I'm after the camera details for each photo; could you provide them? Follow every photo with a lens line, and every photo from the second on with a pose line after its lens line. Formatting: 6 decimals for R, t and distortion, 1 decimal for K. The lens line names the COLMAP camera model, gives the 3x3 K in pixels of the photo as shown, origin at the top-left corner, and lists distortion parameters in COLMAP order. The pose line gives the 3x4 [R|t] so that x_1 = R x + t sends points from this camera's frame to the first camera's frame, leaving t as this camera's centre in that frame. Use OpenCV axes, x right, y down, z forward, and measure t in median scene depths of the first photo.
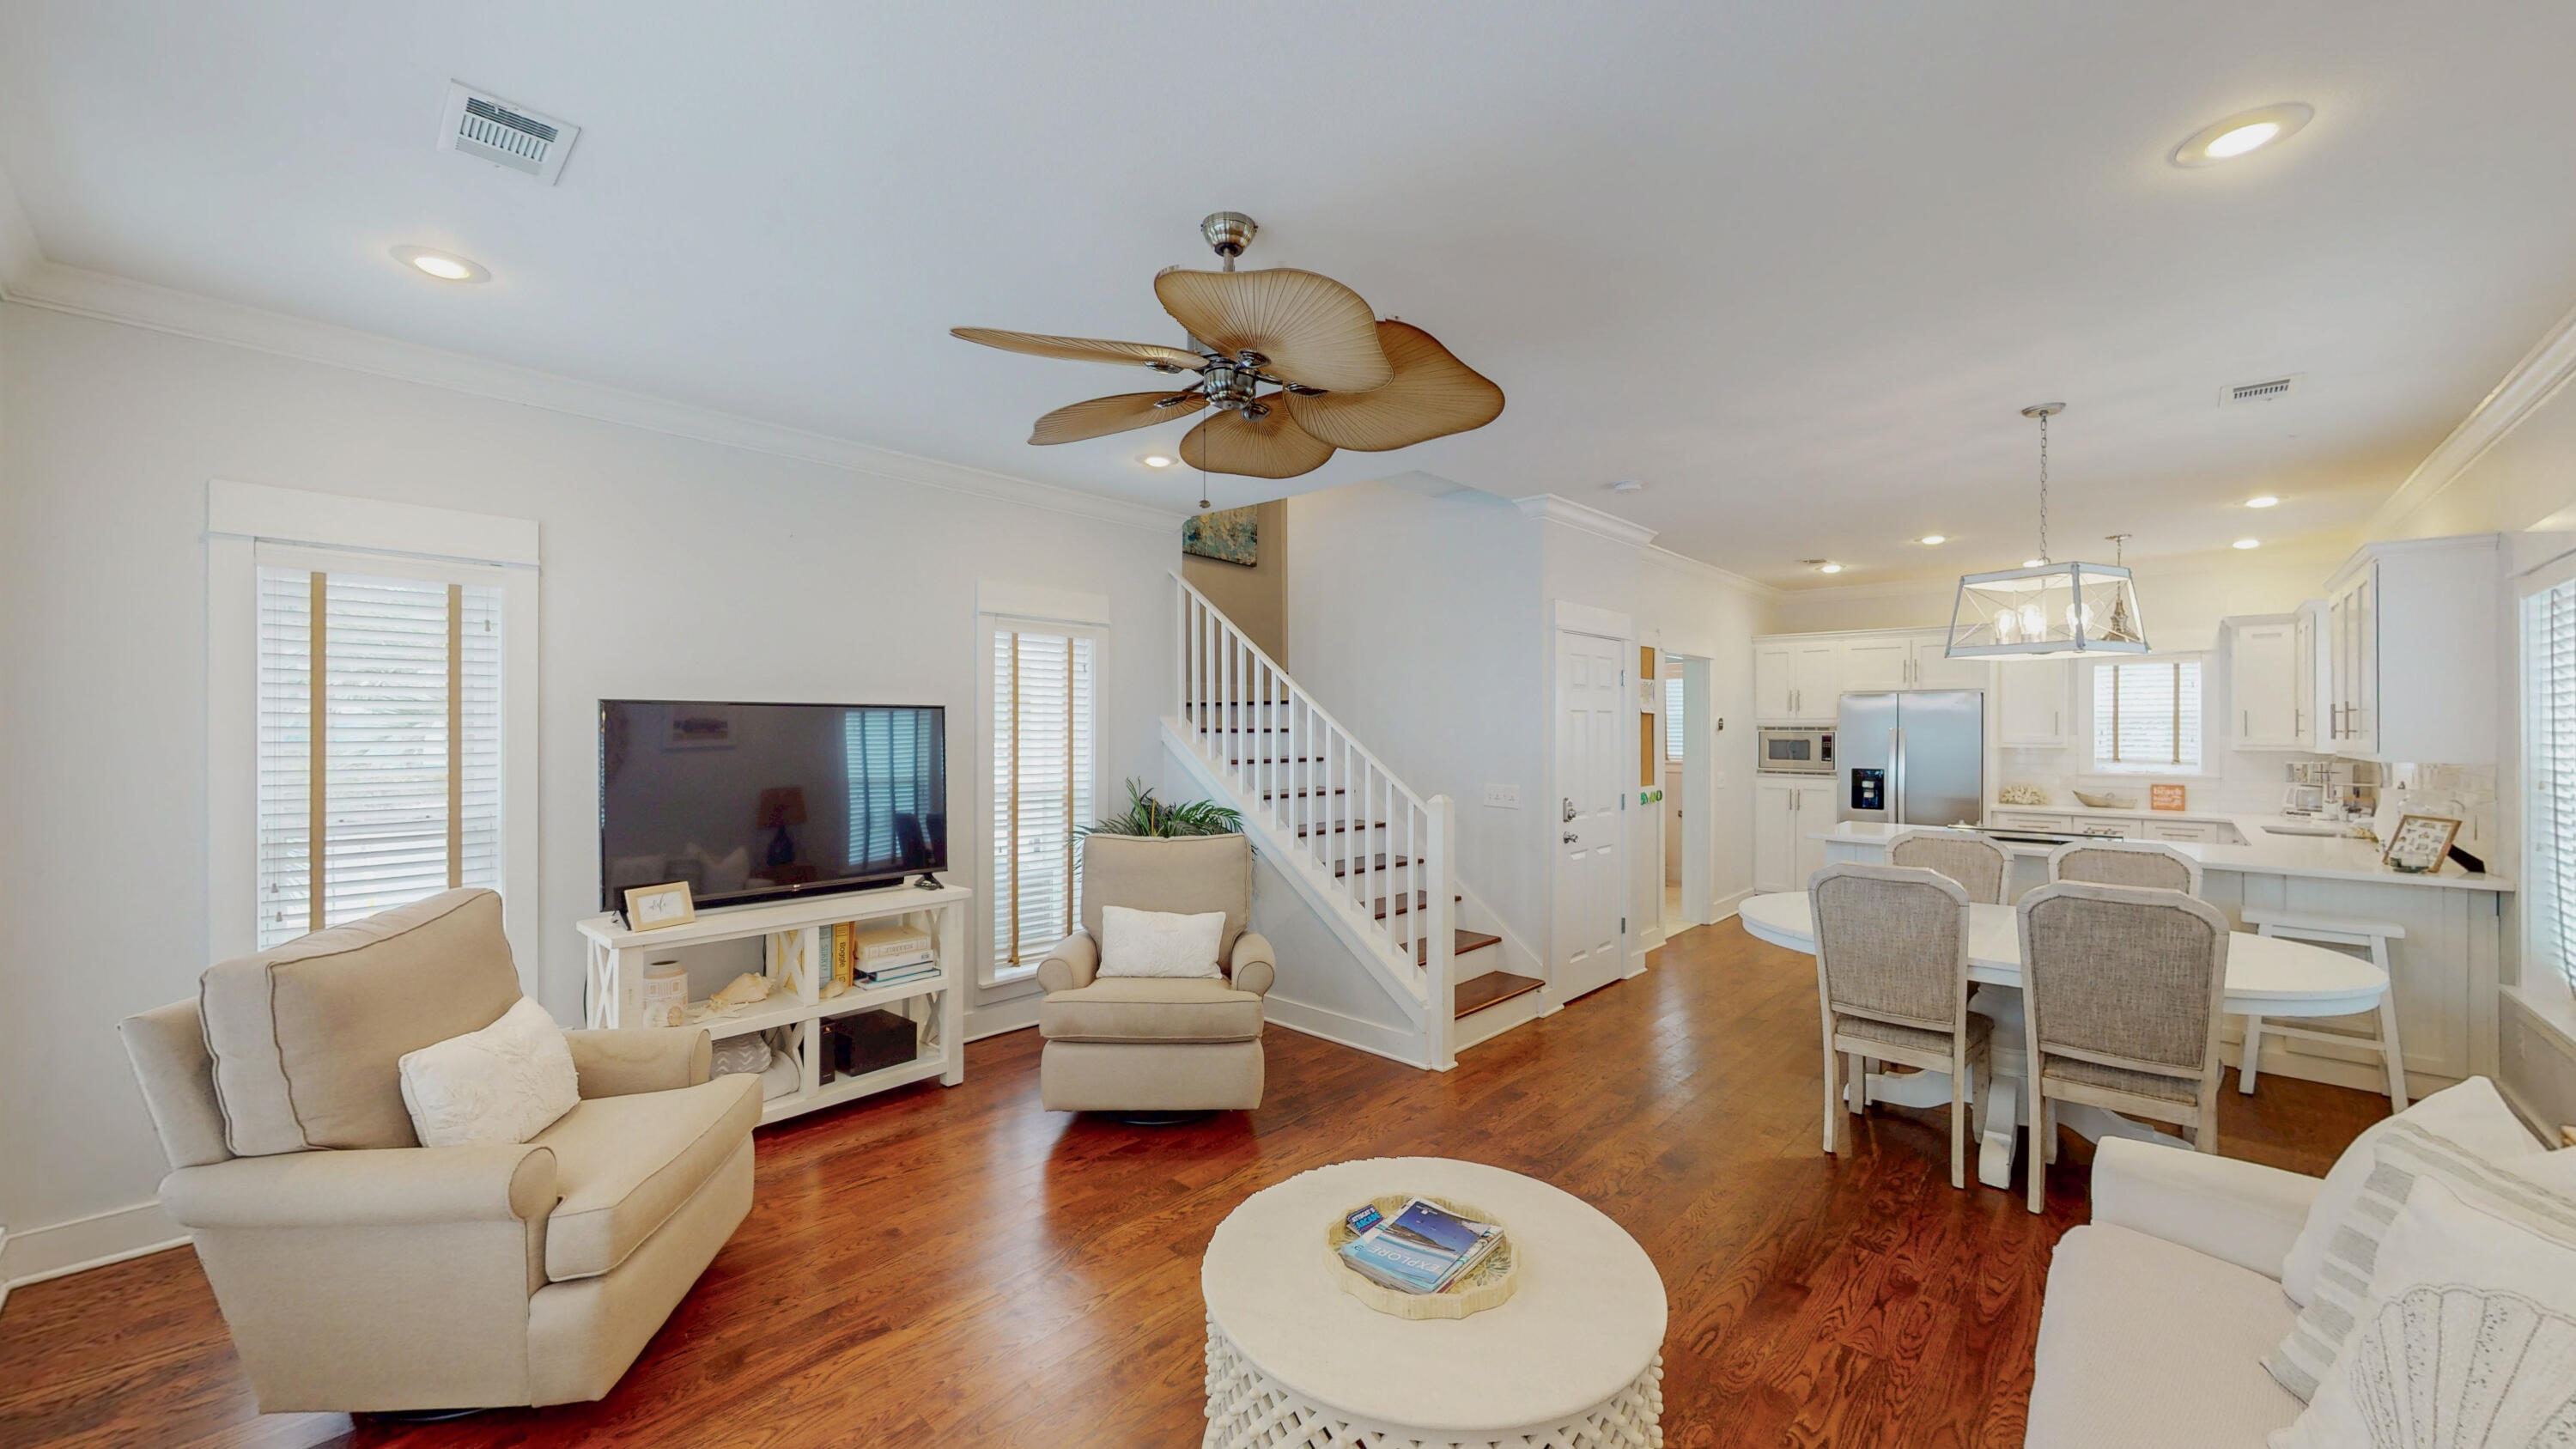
lens RADIAL K [[944.9, 0, 1290.0], [0, 944.9, 727.0], [0, 0, 1]] dist [-0.001470, 0.000594]
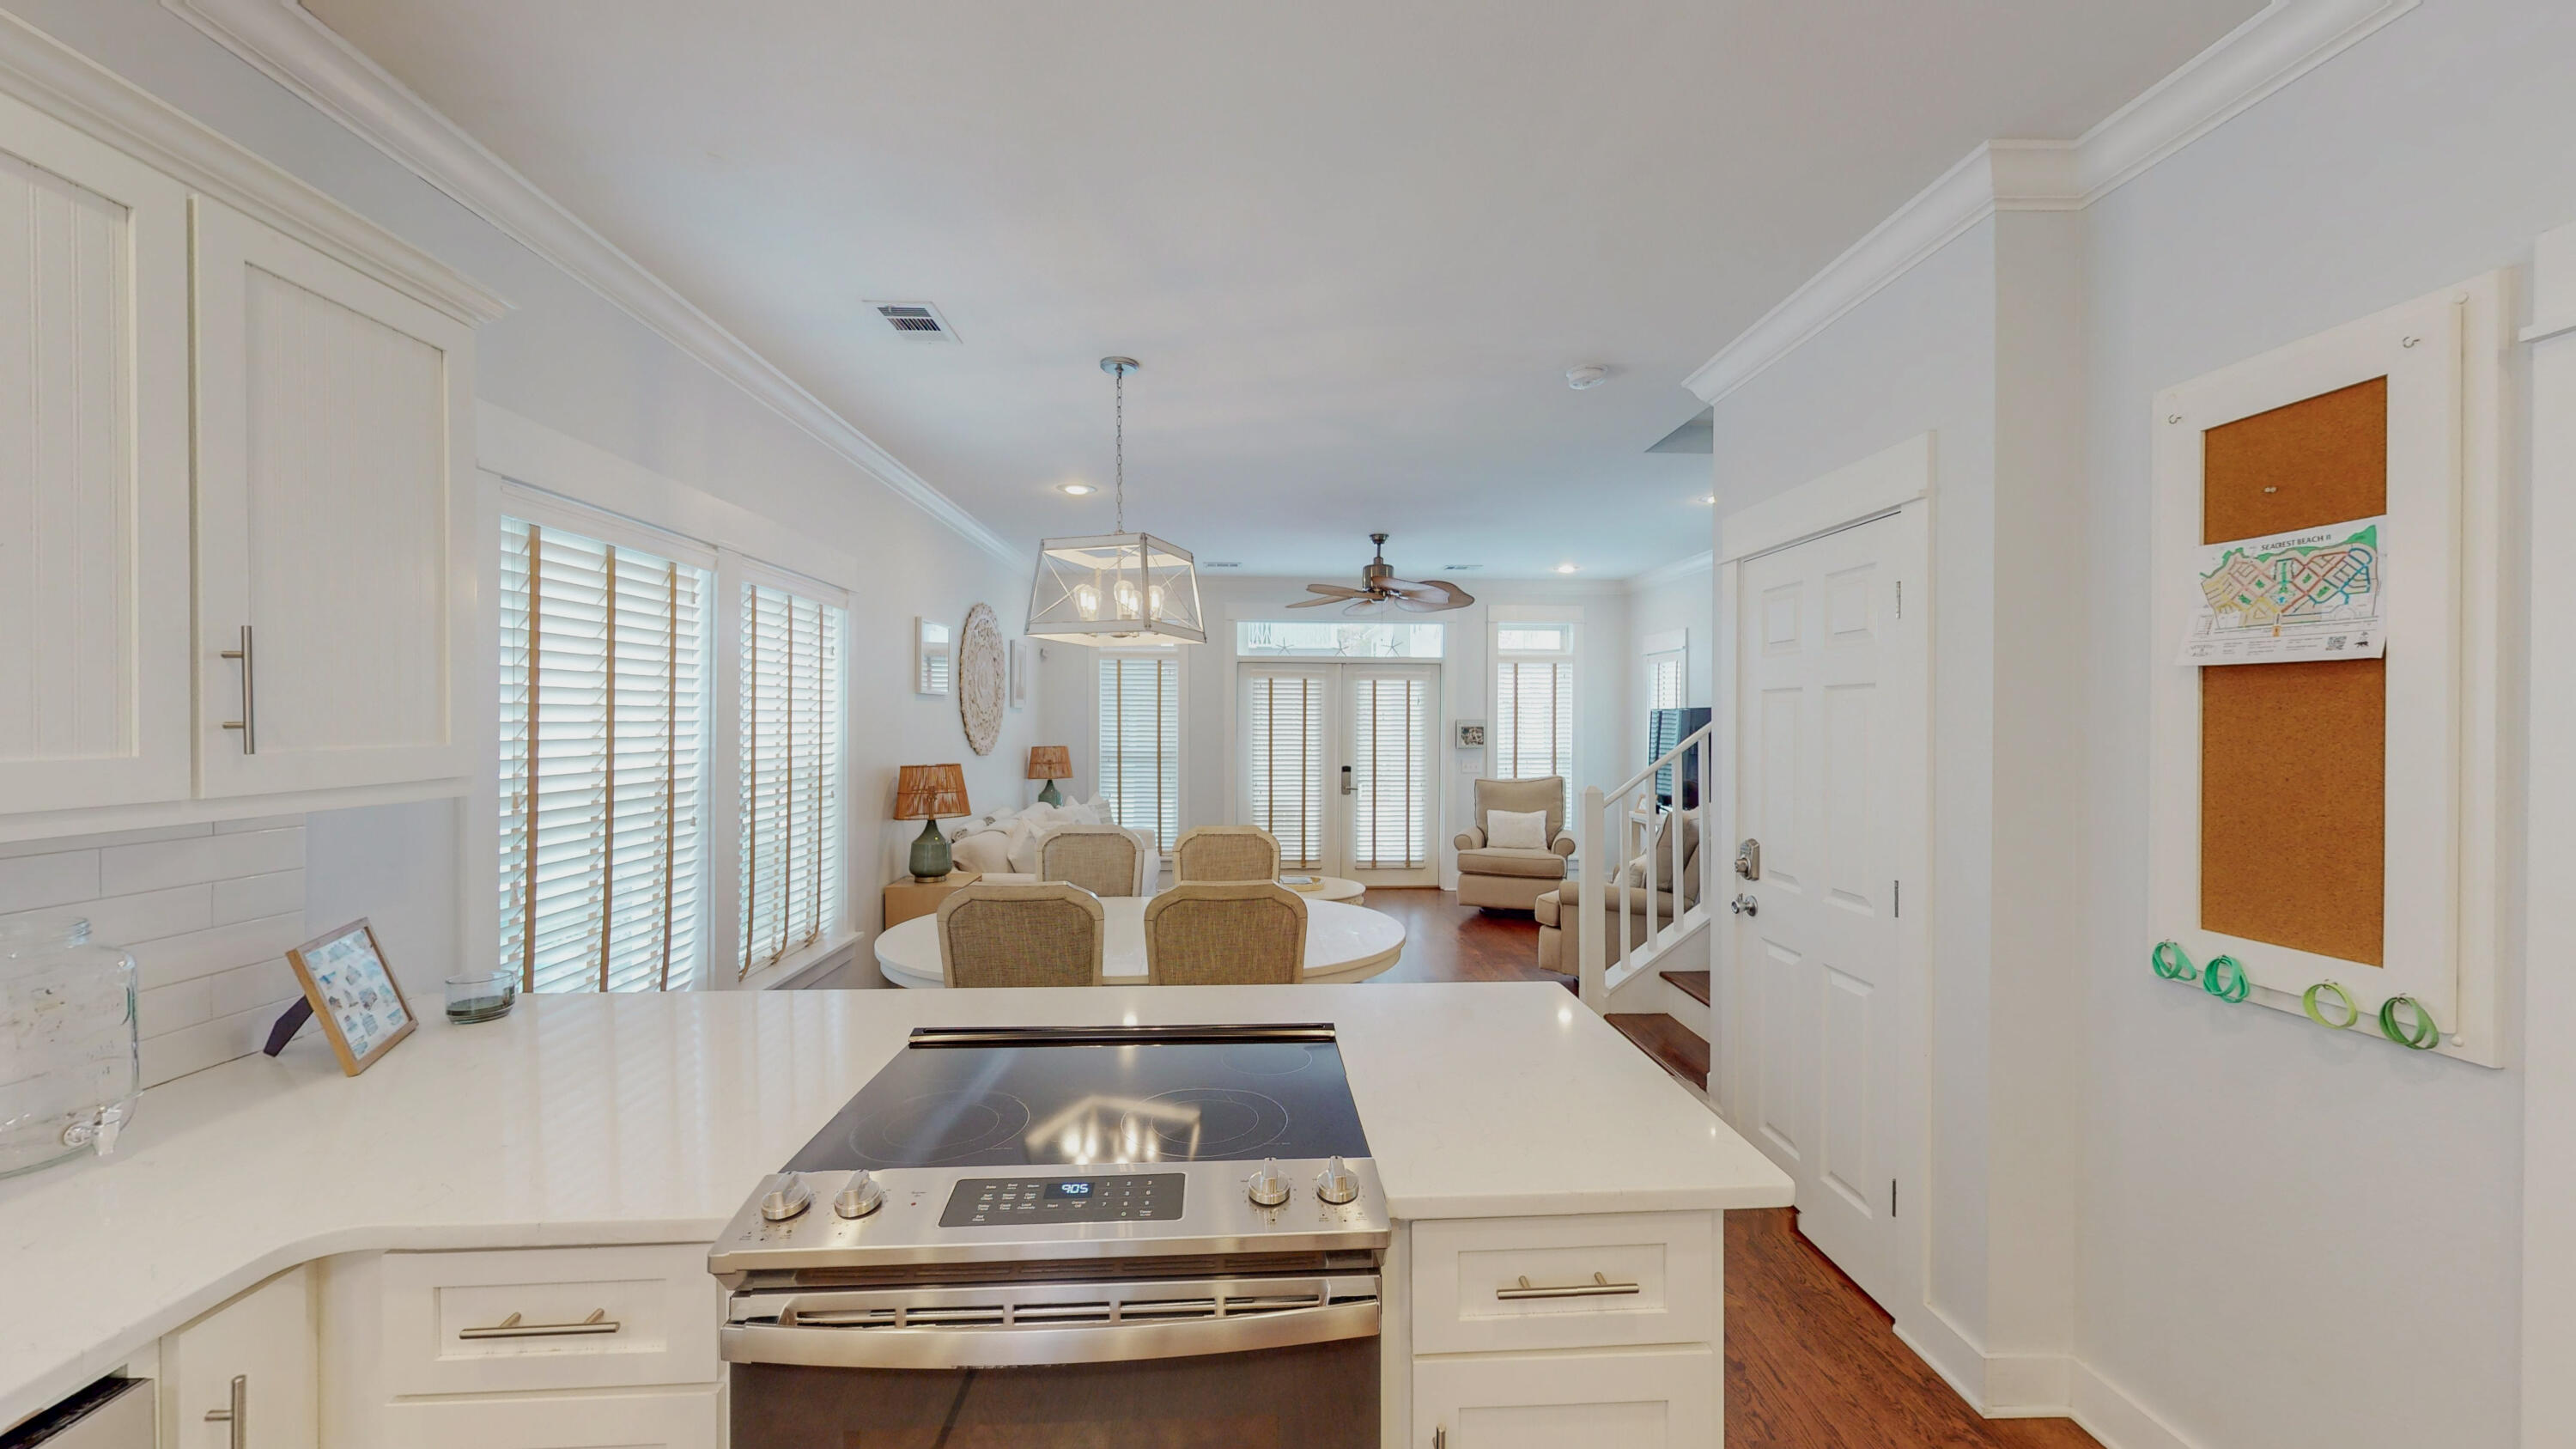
lens RADIAL K [[944.9, 0, 1283.9], [0, 944.9, 728.8], [0, 0, 1]] dist [-0.001470, 0.000594]
pose [[-0.700161, 0.003576, -0.713976, 0.955468], [-0.001431, 0.999978, 0.006412, 0.002473], [0.713983, 0.005511, -0.700141, 1.250478]]
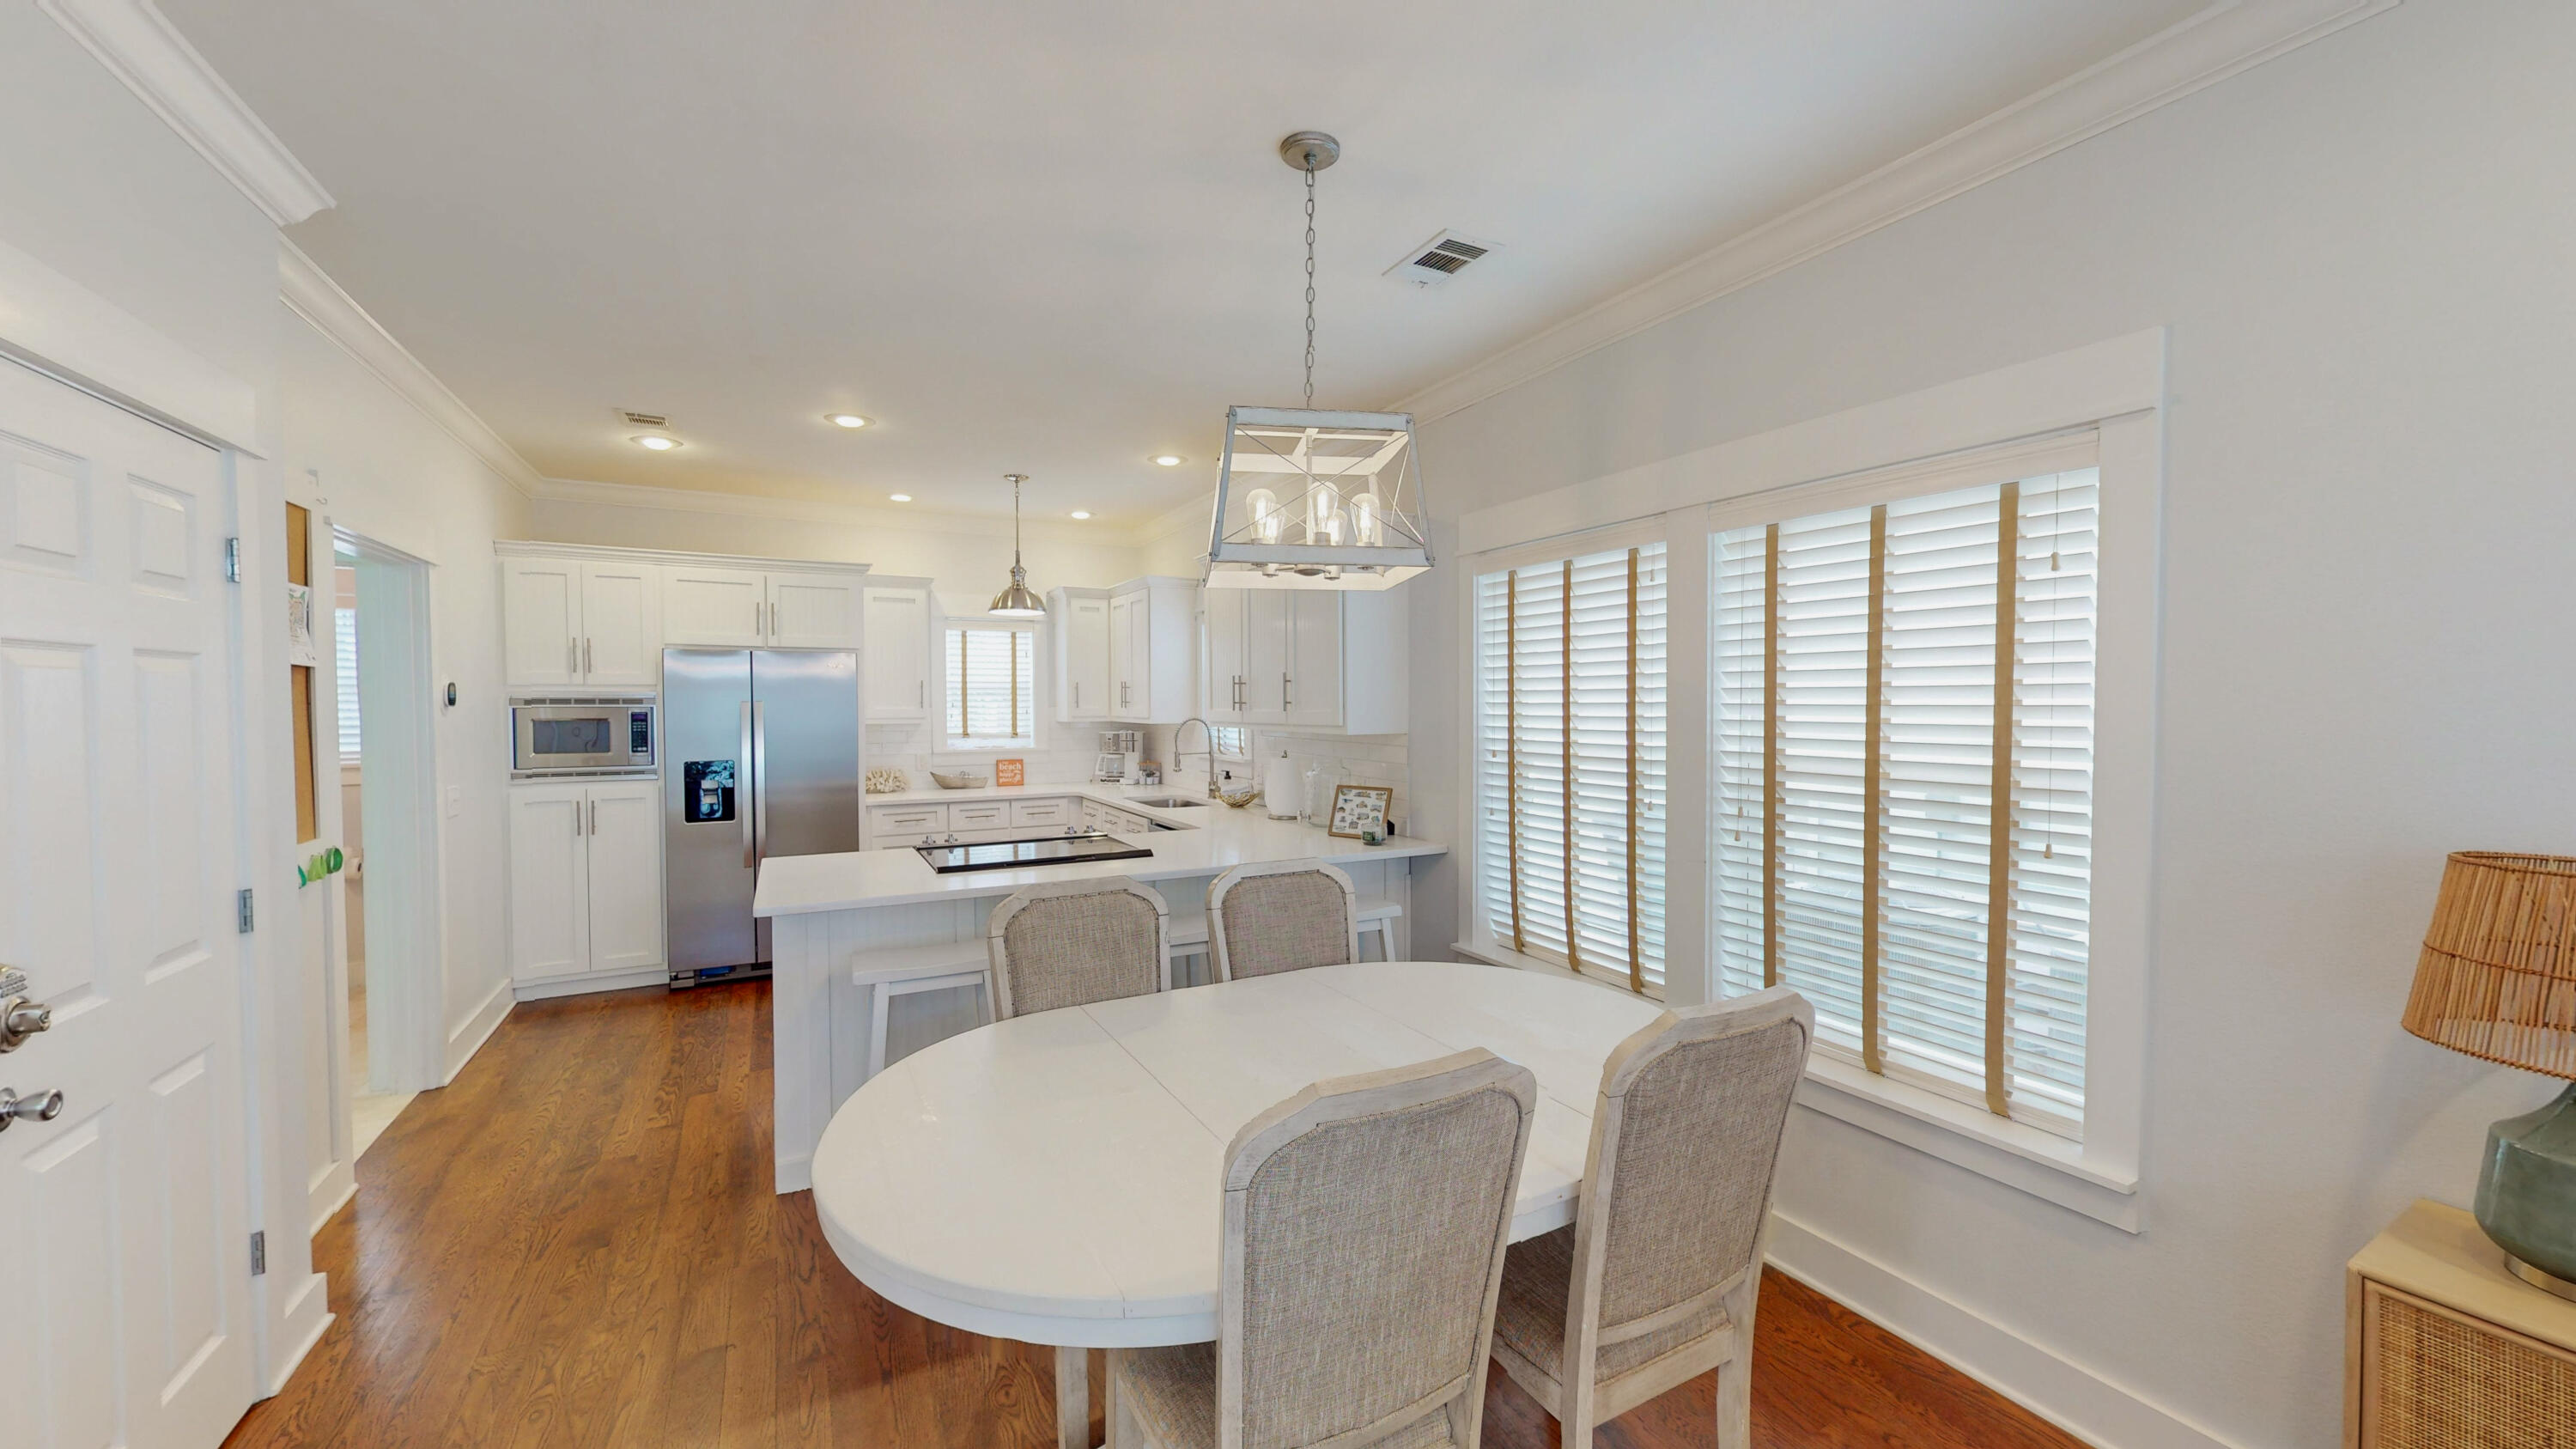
lens RADIAL K [[944.9, 0, 1289.2], [0, 944.9, 728.7], [0, 0, 1]] dist [-0.001470, 0.000594]
pose [[0.321981, -0.030608, 0.946251, 0.166425], [0.000692, 0.999485, 0.032094, -0.000238], [-0.946746, -0.009679, 0.321836, 0.588593]]
